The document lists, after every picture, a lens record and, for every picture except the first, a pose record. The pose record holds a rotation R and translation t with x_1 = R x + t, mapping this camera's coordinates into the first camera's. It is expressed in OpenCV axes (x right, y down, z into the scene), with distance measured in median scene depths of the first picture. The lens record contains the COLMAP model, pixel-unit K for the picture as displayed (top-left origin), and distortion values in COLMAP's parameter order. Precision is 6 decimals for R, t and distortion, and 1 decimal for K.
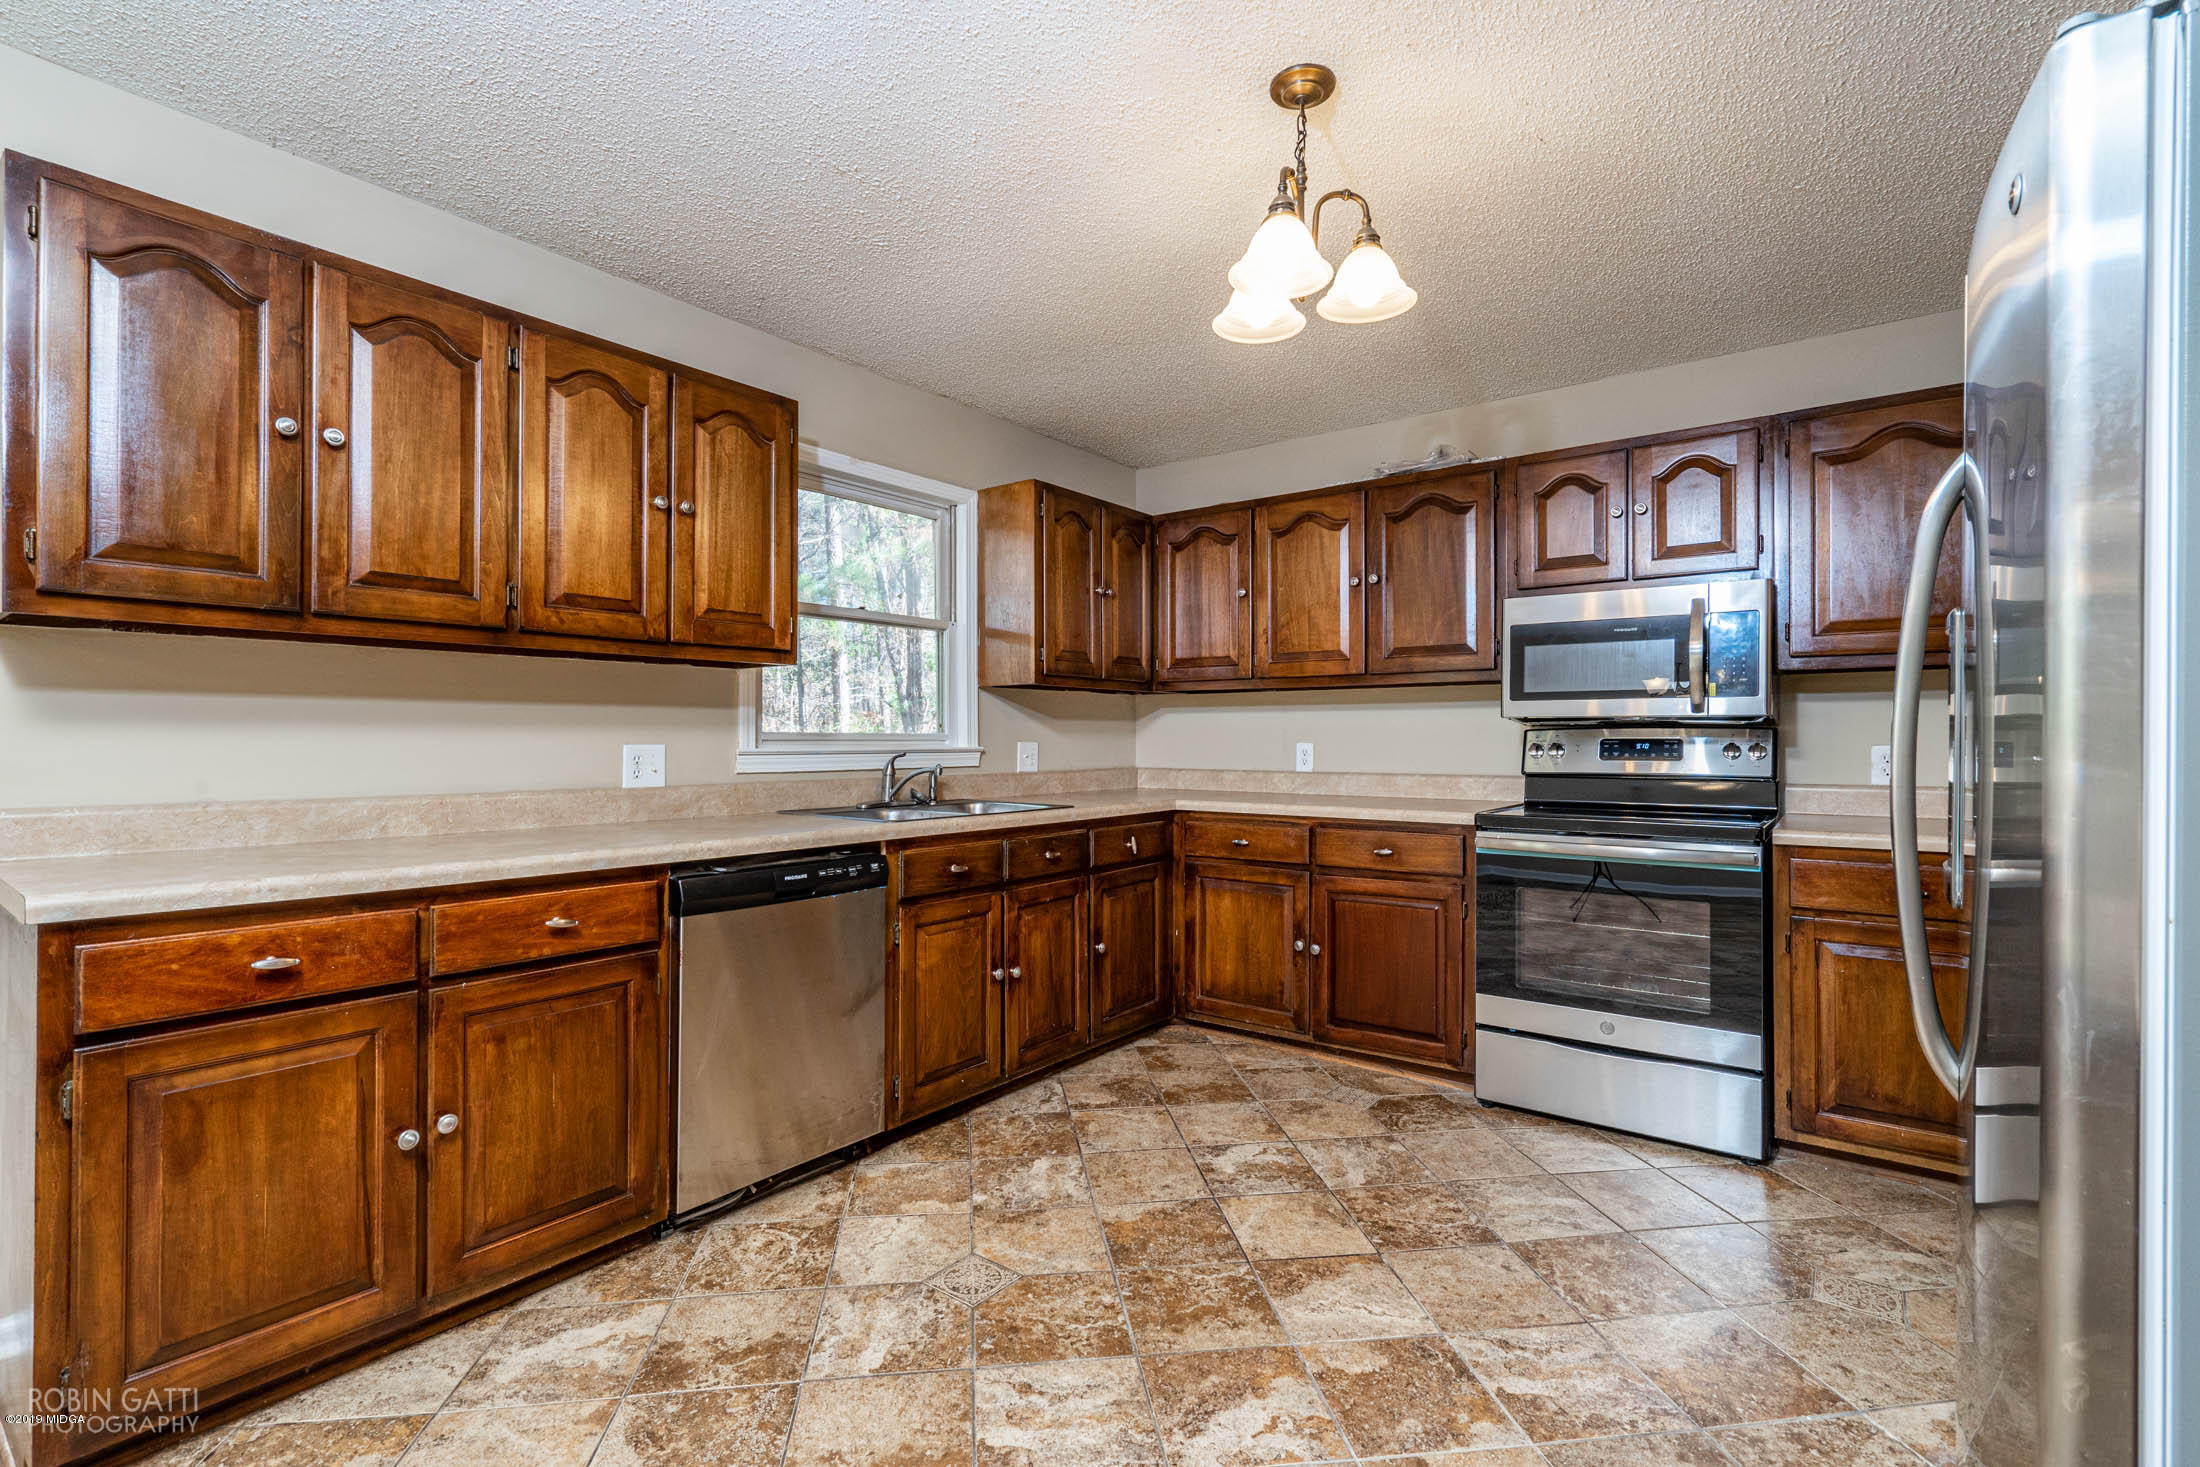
lens RADIAL K [[989.4, 0, 1097.4], [0, 989.4, 737.5], [0, 0, 1]] dist [-0.004022, 0.000786]
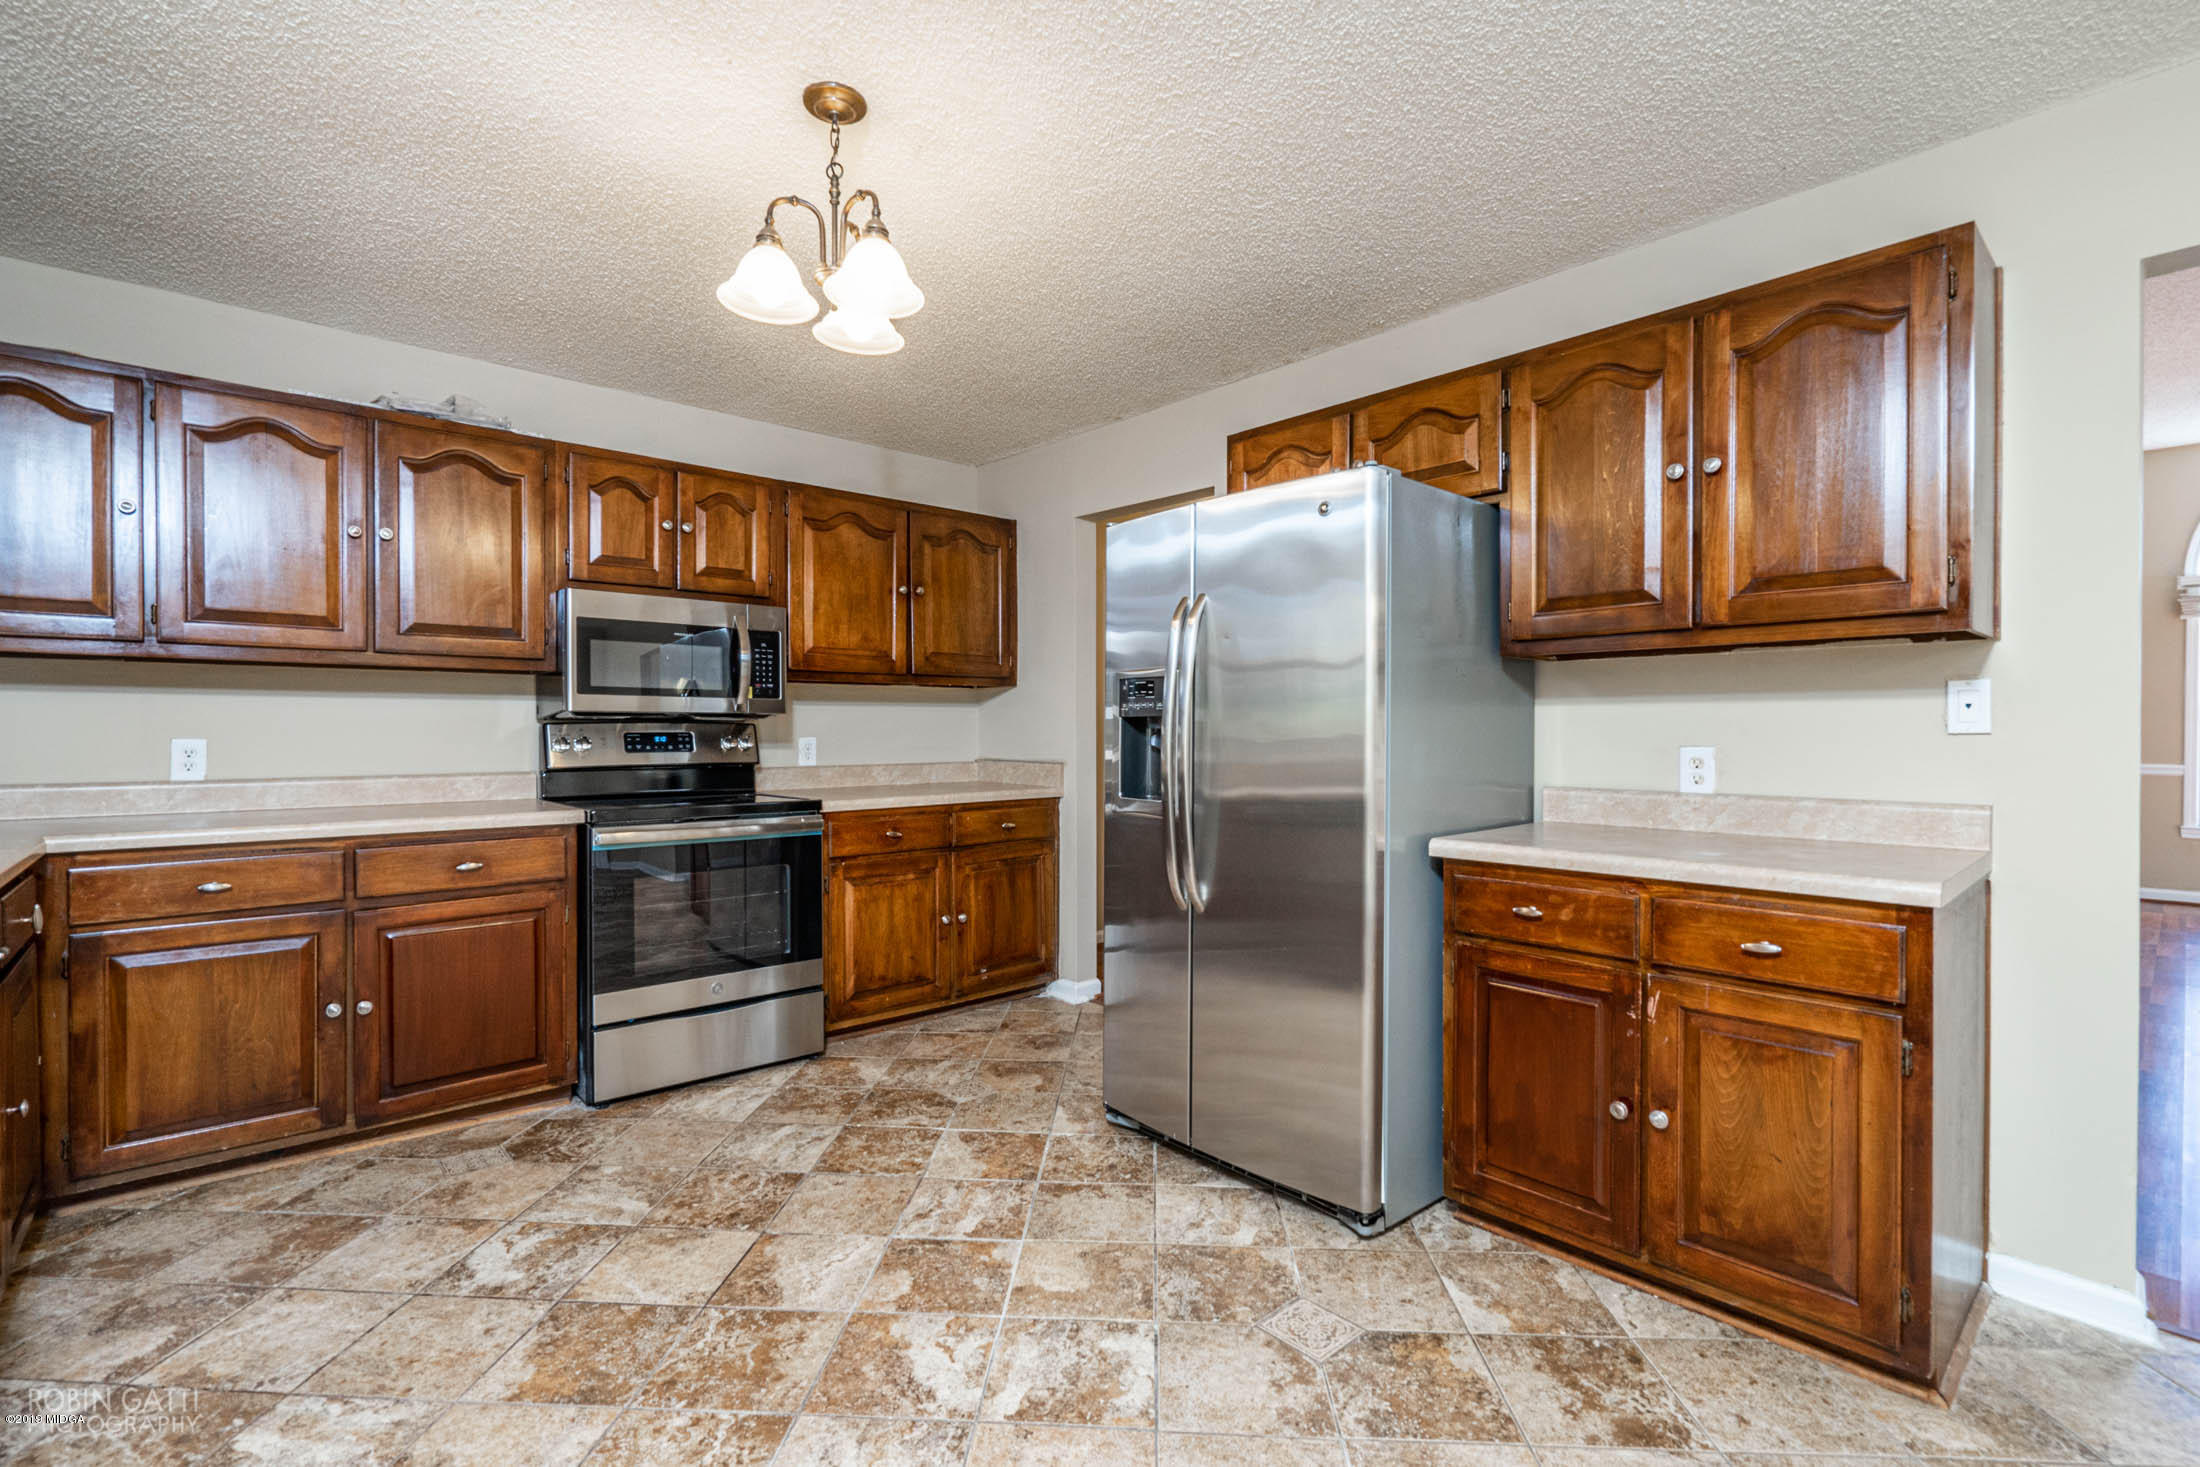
lens RADIAL K [[989.4, 0, 1097.4], [0, 989.4, 737.5], [0, 0, 1]] dist [-0.004022, 0.000786]
pose [[0.183690, -0.005877, 0.982967, -0.529295], [-0.002800, 0.999975, 0.006502, -0.002343], [-0.982980, -0.003946, 0.183669, 0.374146]]
